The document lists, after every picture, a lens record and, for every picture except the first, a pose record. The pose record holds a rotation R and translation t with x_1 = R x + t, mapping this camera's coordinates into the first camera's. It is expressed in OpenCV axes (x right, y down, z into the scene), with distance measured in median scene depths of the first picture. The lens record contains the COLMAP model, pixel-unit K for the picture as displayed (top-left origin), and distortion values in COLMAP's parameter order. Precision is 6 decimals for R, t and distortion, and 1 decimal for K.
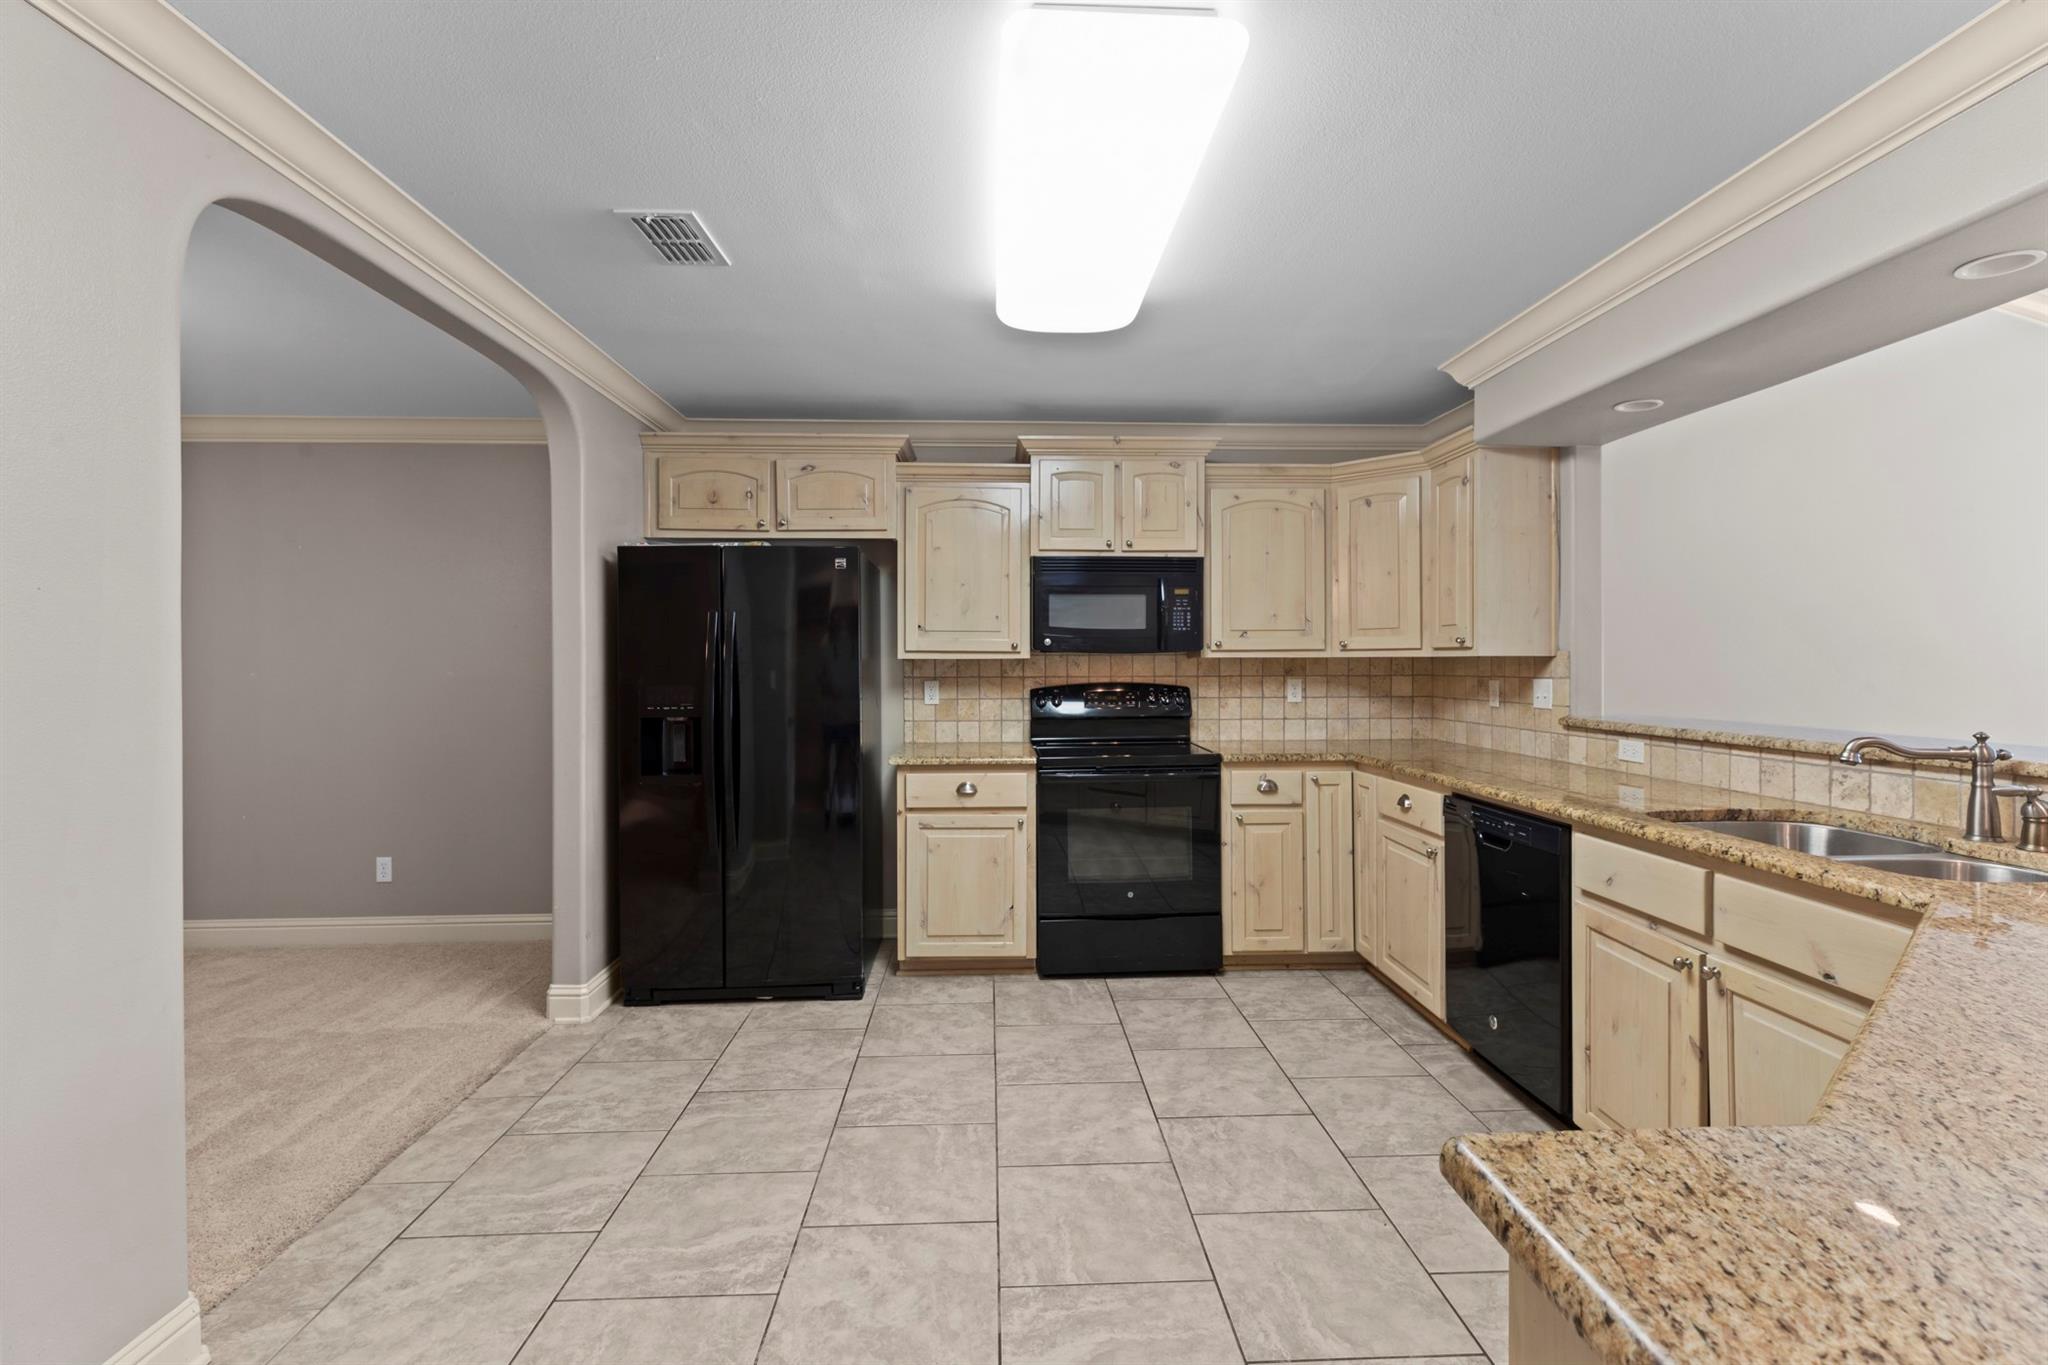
lens RADIAL K [[917.6, 0, 1034.3], [0, 917.6, 663.5], [0, 0, 1]] dist [0.001134, 0.000188]
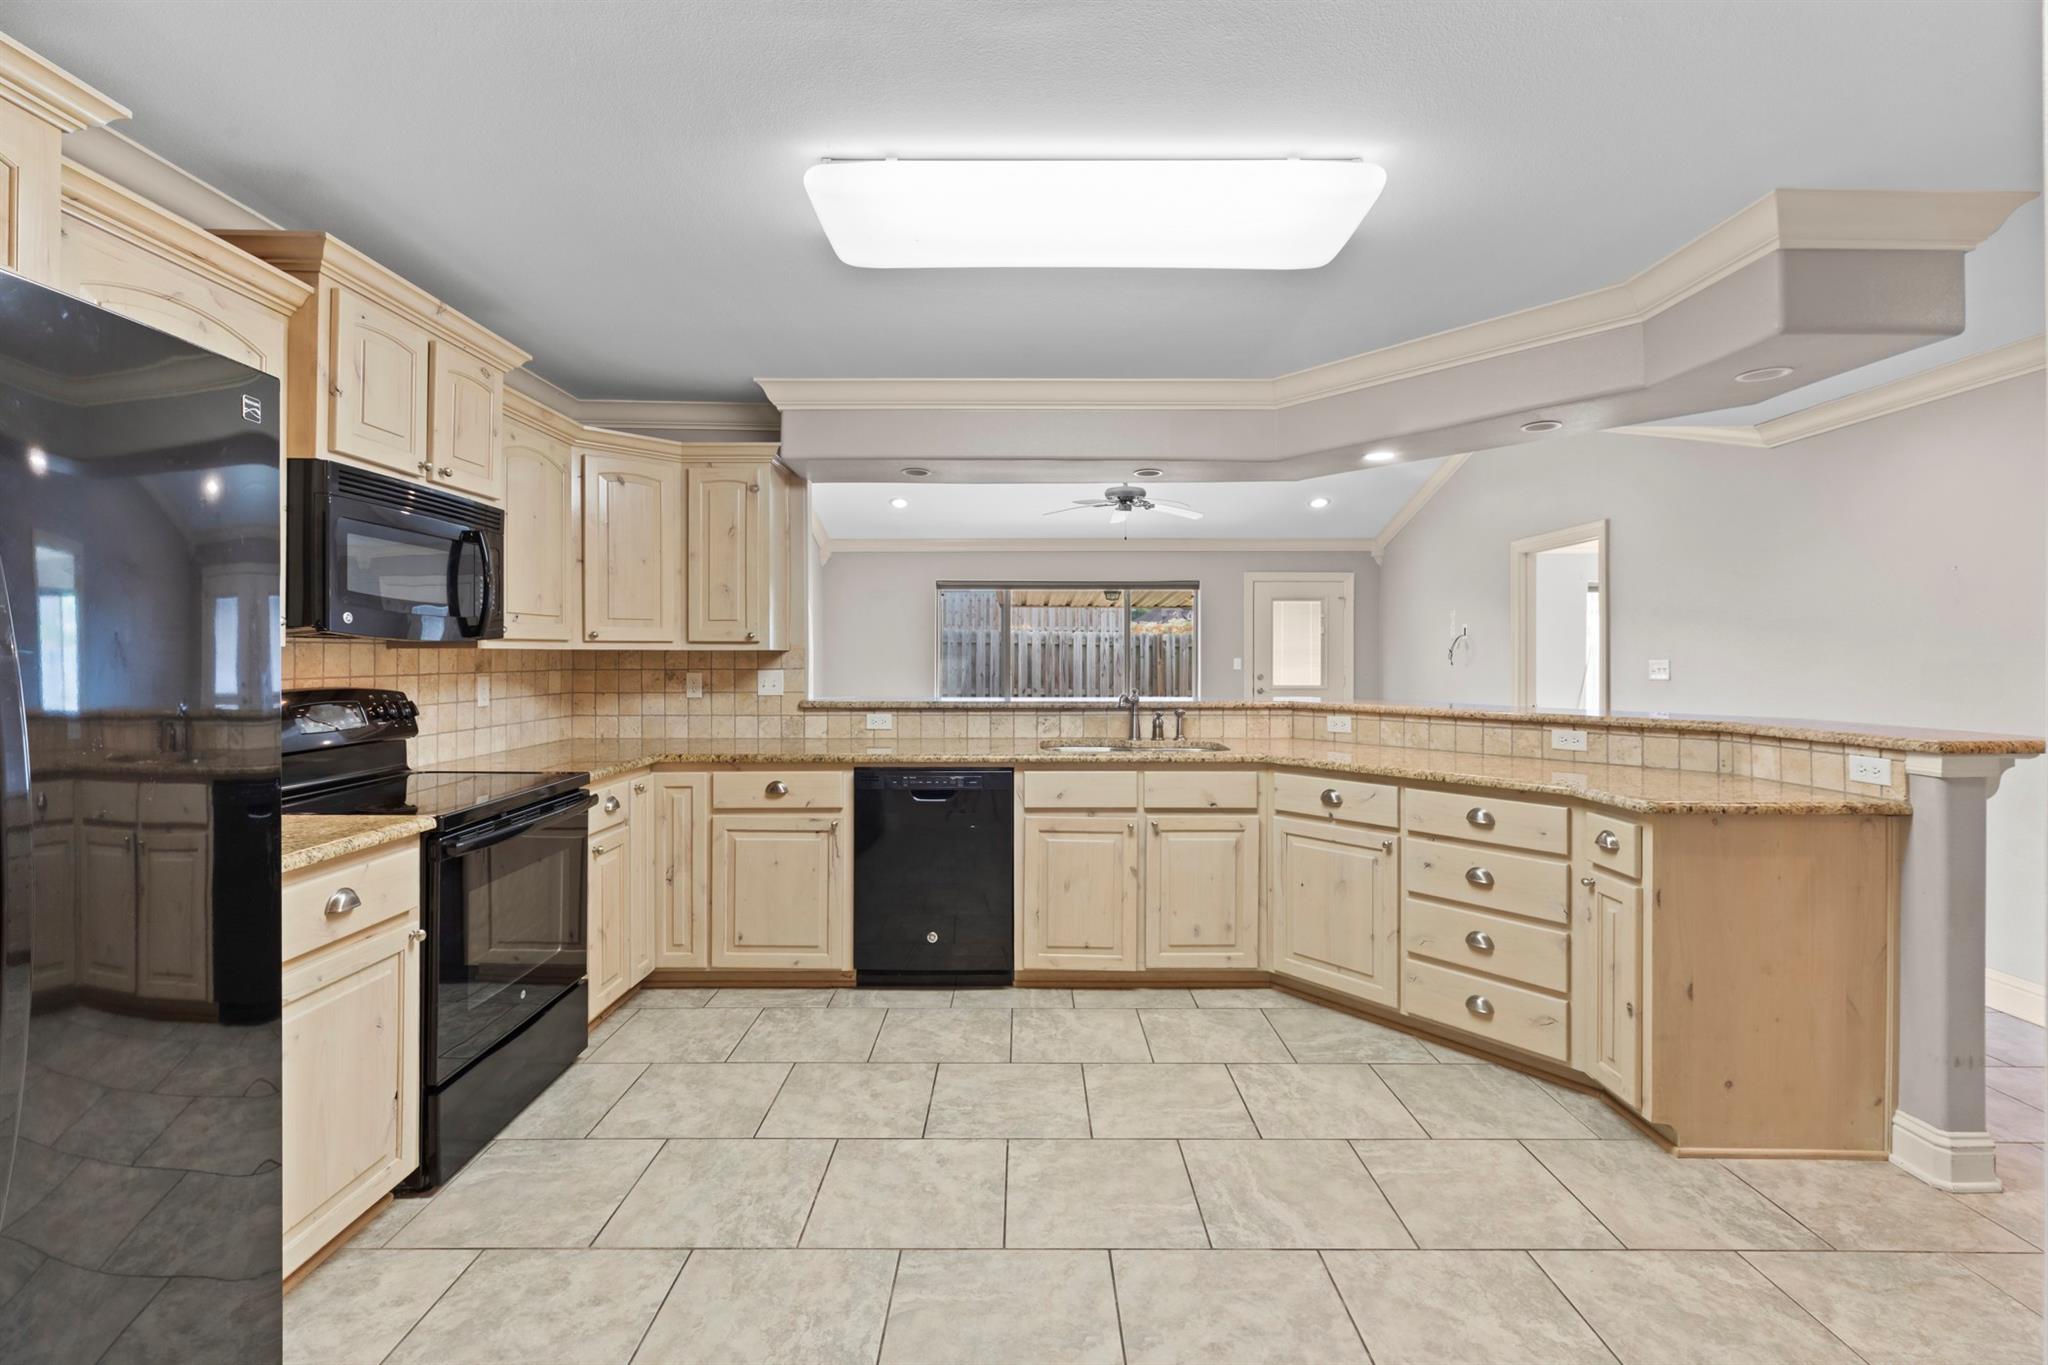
lens RADIAL K [[912.6, 0, 1027.5], [0, 912.6, 652.0], [0, 0, 1]] dist [0.002126, 0.000063]
pose [[0.046961, 0.005836, 0.998880, -0.644622], [0.000721, 0.999982, -0.005877, 0.000973], [-0.998896, 0.000997, 0.046956, 0.681787]]
